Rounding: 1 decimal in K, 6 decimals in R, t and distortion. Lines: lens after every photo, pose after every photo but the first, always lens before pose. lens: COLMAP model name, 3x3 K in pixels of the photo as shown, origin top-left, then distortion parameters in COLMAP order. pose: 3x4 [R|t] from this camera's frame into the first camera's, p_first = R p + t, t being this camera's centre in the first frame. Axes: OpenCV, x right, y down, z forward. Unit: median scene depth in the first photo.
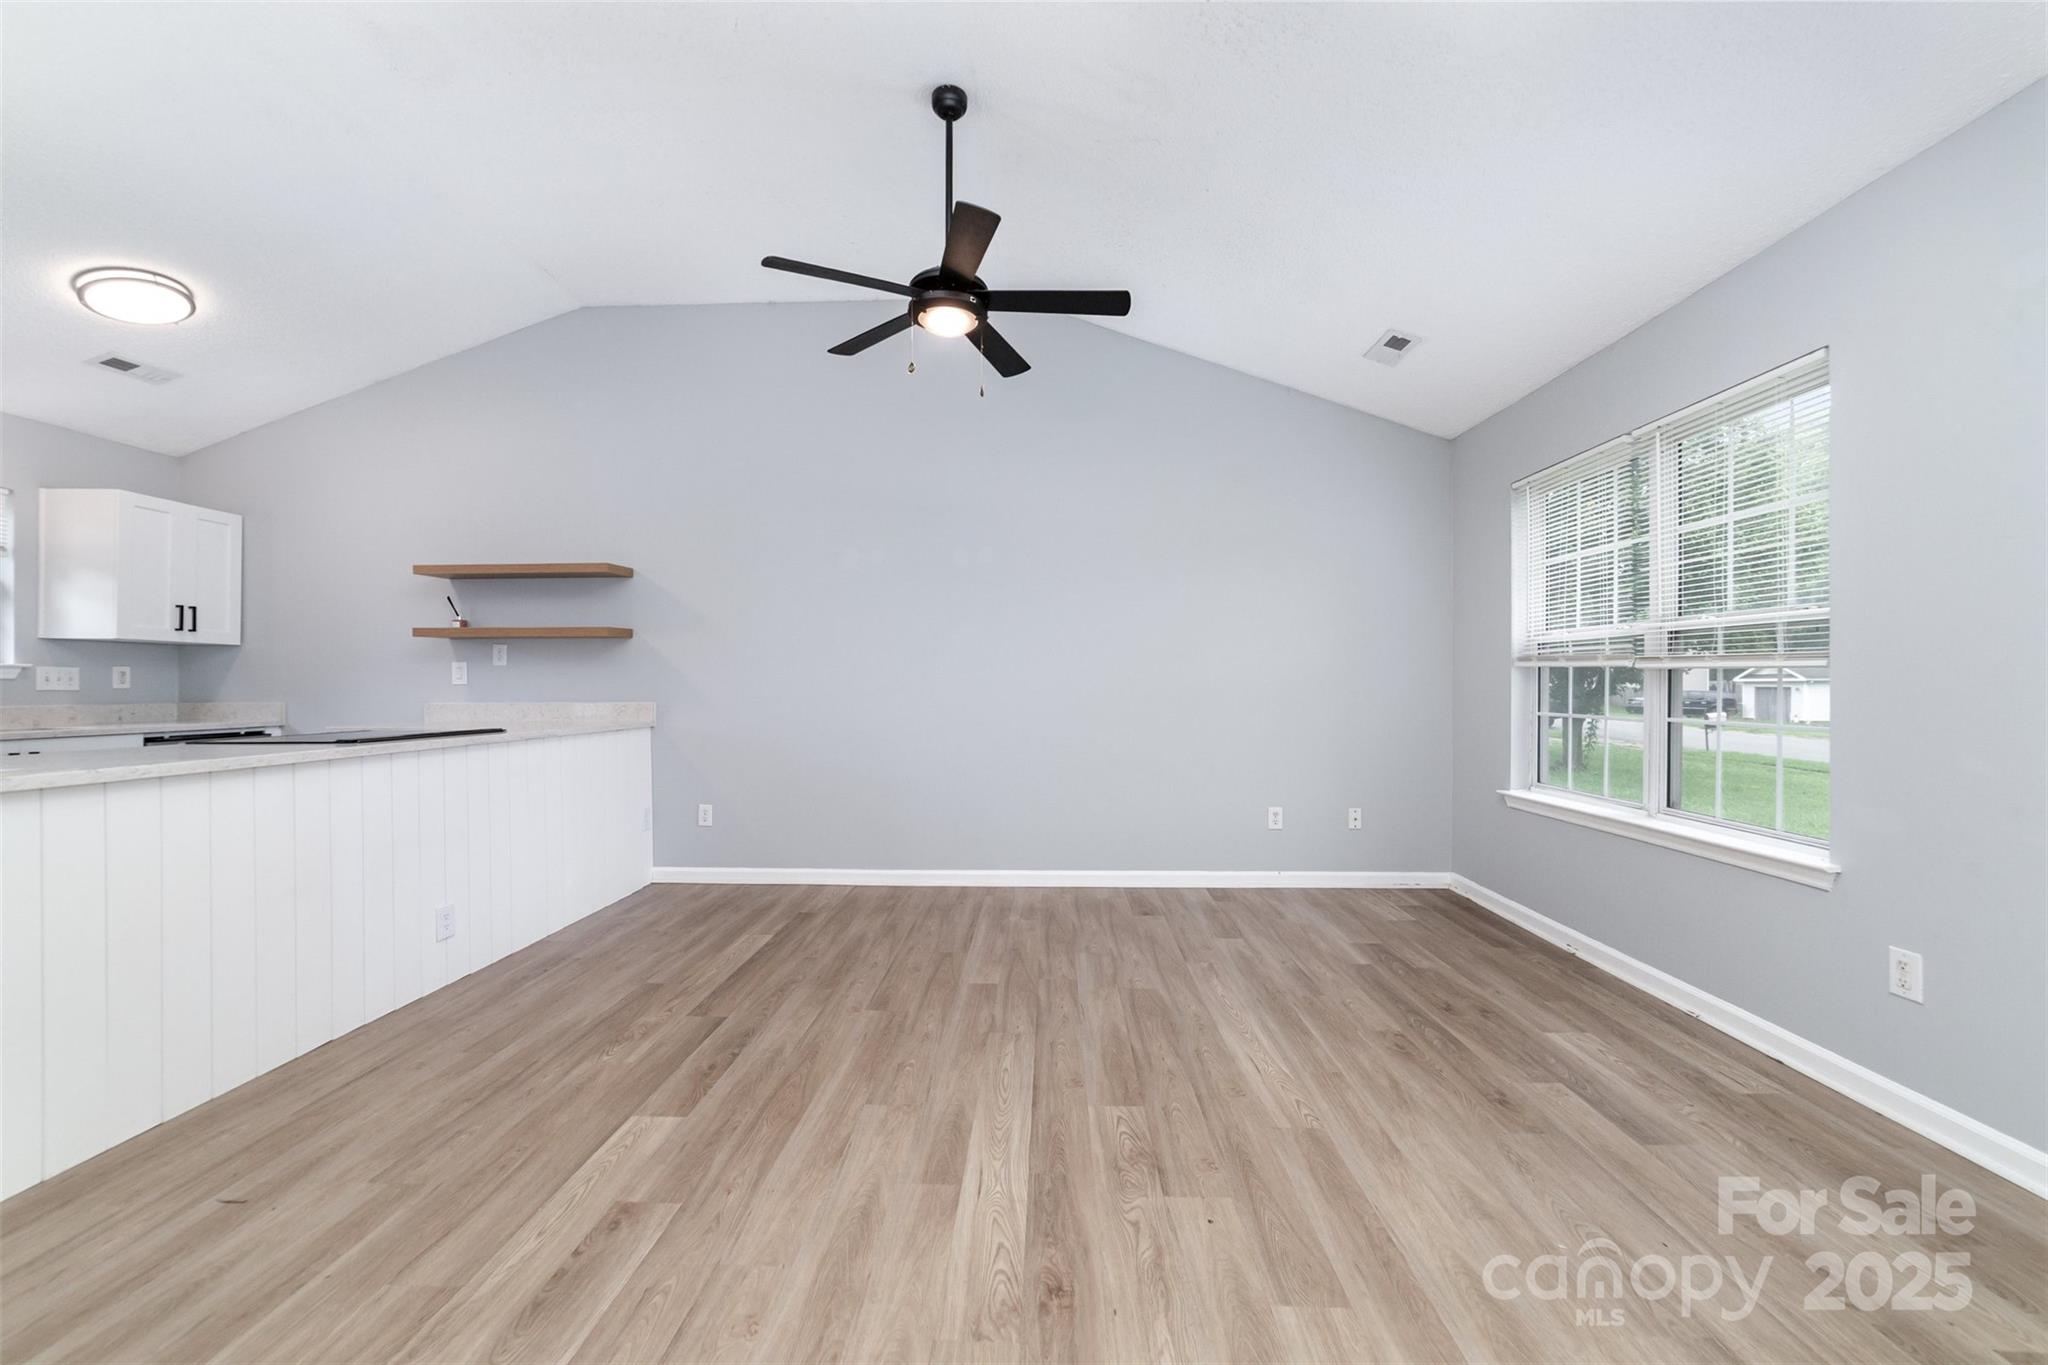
lens RADIAL K [[801.8, 0, 1024.0], [0, 801.8, 682.5], [0, 0, 1]] dist [-0.024867, 0.010887]
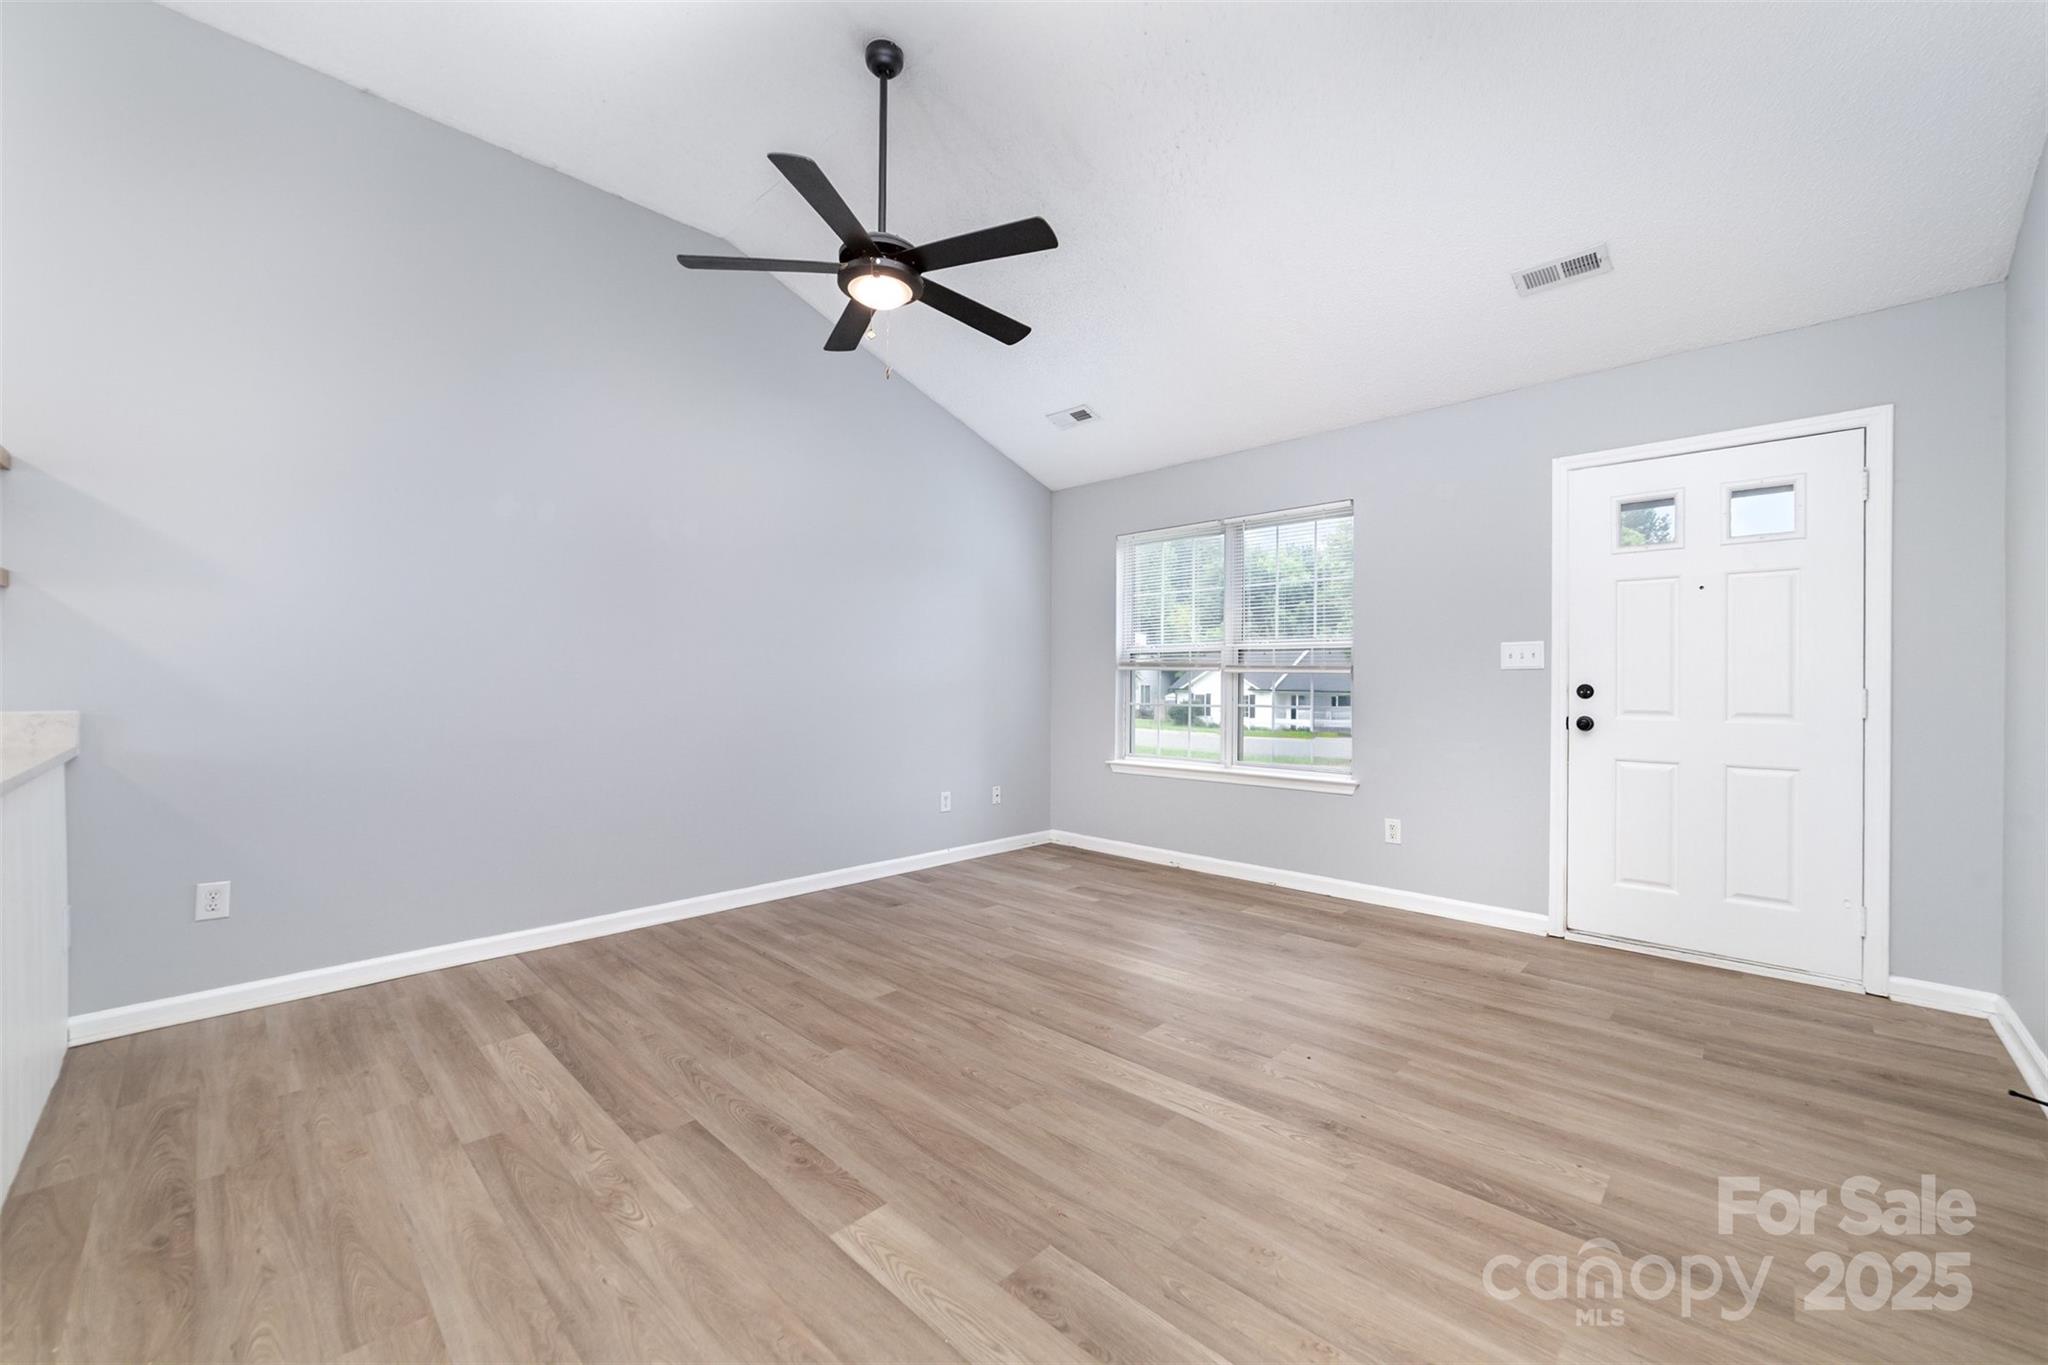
lens RADIAL K [[806.1, 0, 1037.7], [0, 806.1, 689.7], [0, 0, 1]] dist [-0.025660, 0.009909]
pose [[0.662557, -0.003978, 0.749001, -0.667417], [-0.005735, 0.999930, 0.010384, 0.000451], [-0.748990, -0.011175, 0.662487, 0.236875]]
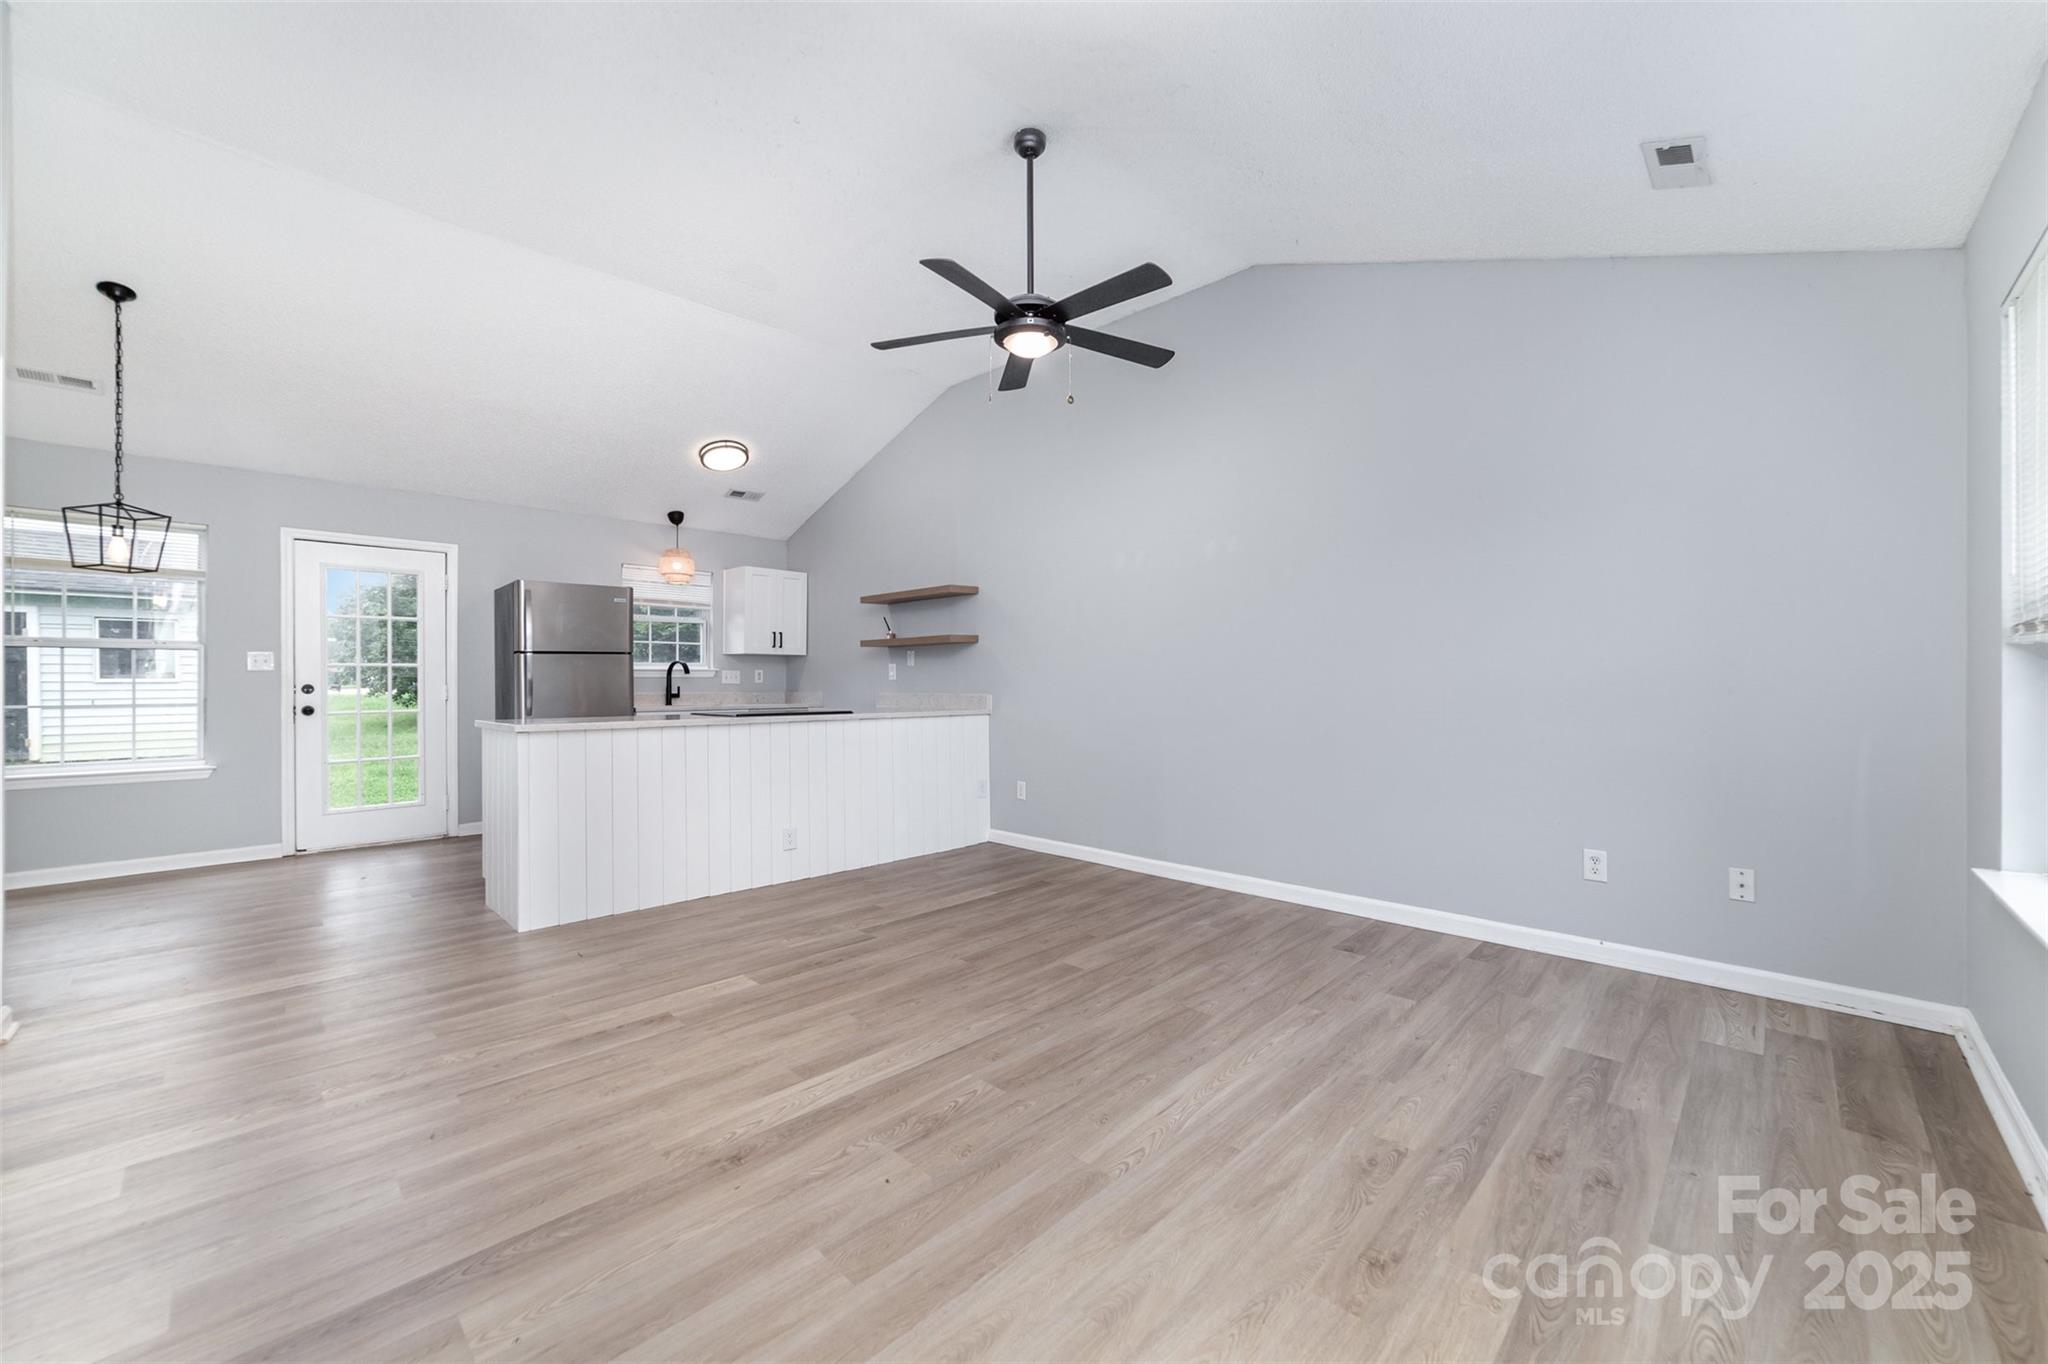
lens RADIAL K [[795.4, 0, 1018.9], [0, 795.4, 687.7], [0, 0, 1]] dist [-0.030066, 0.009365]
pose [[0.734863, 0.005488, -0.678194, 0.616690], [0.003301, 0.999926, 0.011668, -0.000346], [0.678208, -0.010813, 0.734791, 0.197326]]
